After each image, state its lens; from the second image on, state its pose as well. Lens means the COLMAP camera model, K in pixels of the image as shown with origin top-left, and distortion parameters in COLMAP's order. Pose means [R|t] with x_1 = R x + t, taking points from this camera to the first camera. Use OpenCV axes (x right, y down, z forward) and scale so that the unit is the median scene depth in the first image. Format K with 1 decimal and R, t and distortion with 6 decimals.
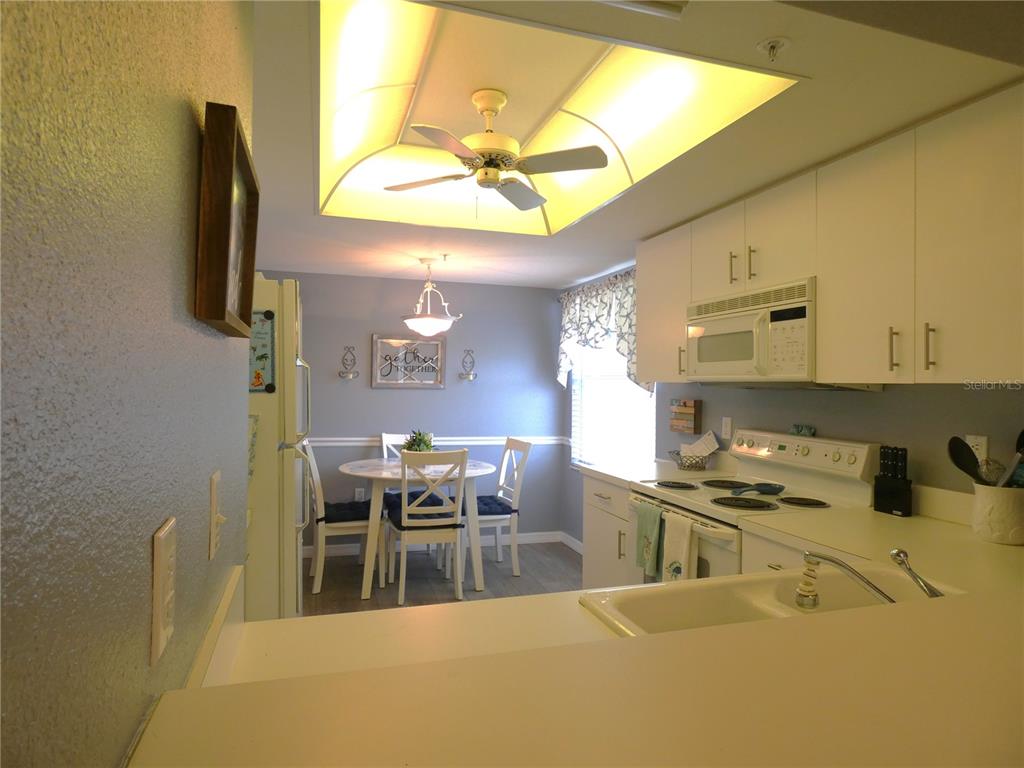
lens RADIAL K [[620.3, 0, 517.9], [0, 620.3, 381.3], [0, 0, 1]] dist [0.003264, 0.003045]
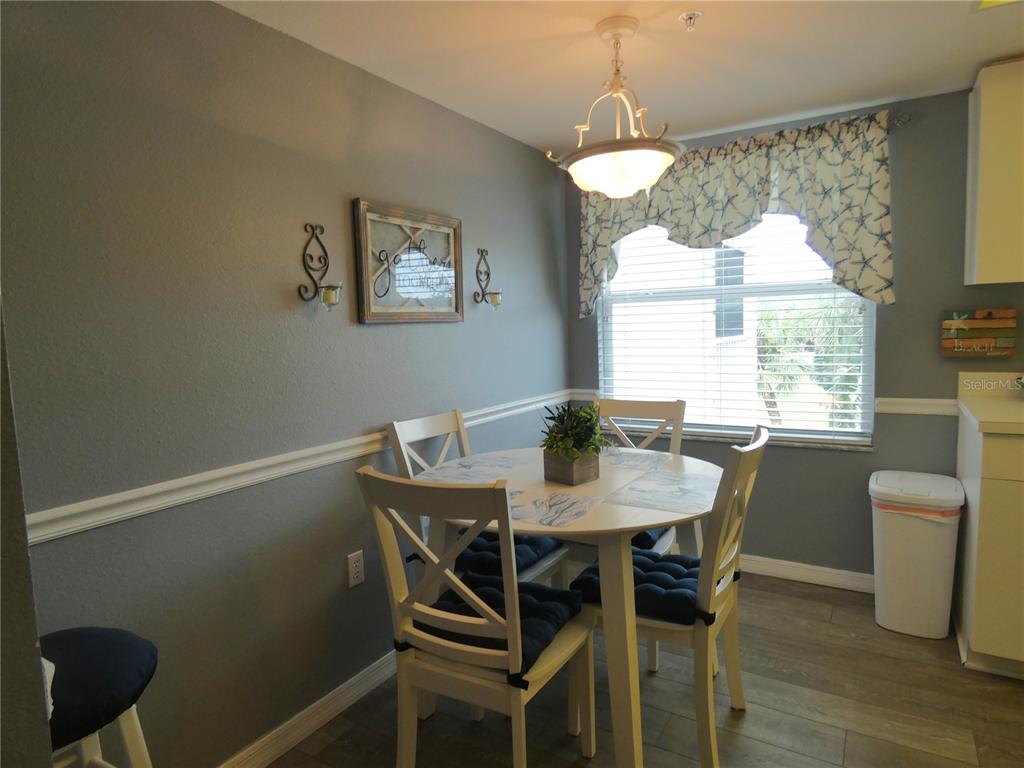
lens RADIAL K [[620.3, 0, 512.6], [0, 620.3, 379.9], [0, 0, 1]] dist [0.003264, 0.003045]
pose [[0.751293, -0.098907, 0.652516, -0.930645], [0.044496, 0.994048, 0.099444, 0.022495], [-0.658468, -0.045677, 0.751222, 1.245057]]
